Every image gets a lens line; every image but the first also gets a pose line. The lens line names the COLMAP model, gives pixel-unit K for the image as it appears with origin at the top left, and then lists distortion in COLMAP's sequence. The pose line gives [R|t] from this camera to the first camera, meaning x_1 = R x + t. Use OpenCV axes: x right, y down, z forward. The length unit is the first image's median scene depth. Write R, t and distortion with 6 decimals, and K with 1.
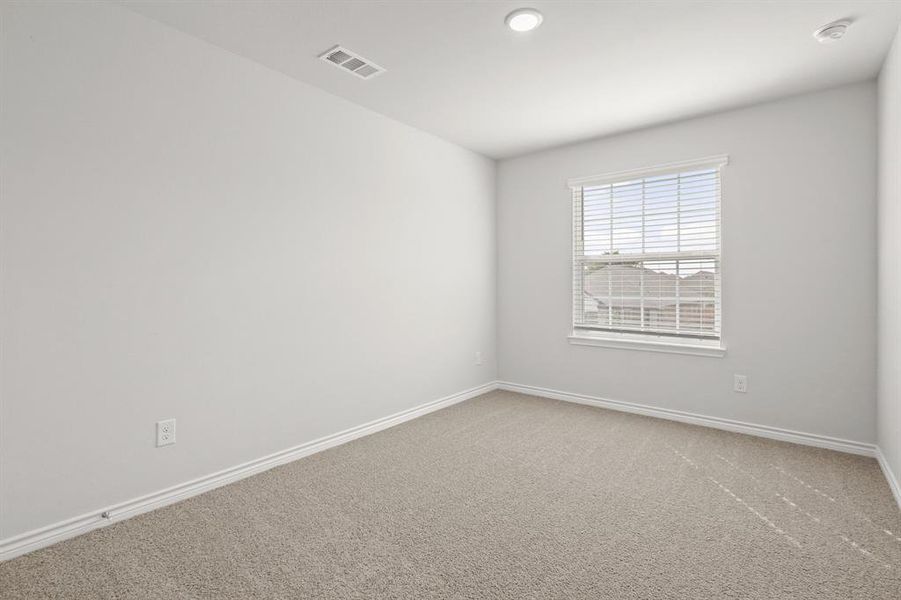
lens RADIAL K [[412.5, 0, 450.8], [0, 412.5, 275.3], [0, 0, 1]] dist [0.000387, -0.000034]
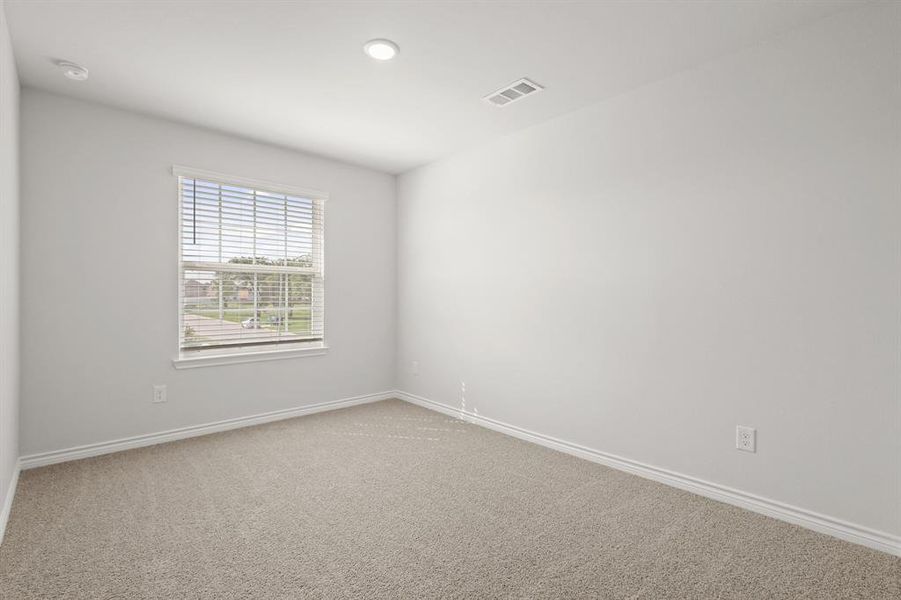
lens RADIAL K [[418.6, 0, 450.5], [0, 418.6, 300.0], [0, 0, 1]] dist [0.001806, 0.000115]
pose [[0.149836, -0.010944, 0.988650, -0.501315], [-0.024885, 0.999580, 0.014837, 0.005218], [-0.988398, -0.026826, 0.149500, 0.397857]]
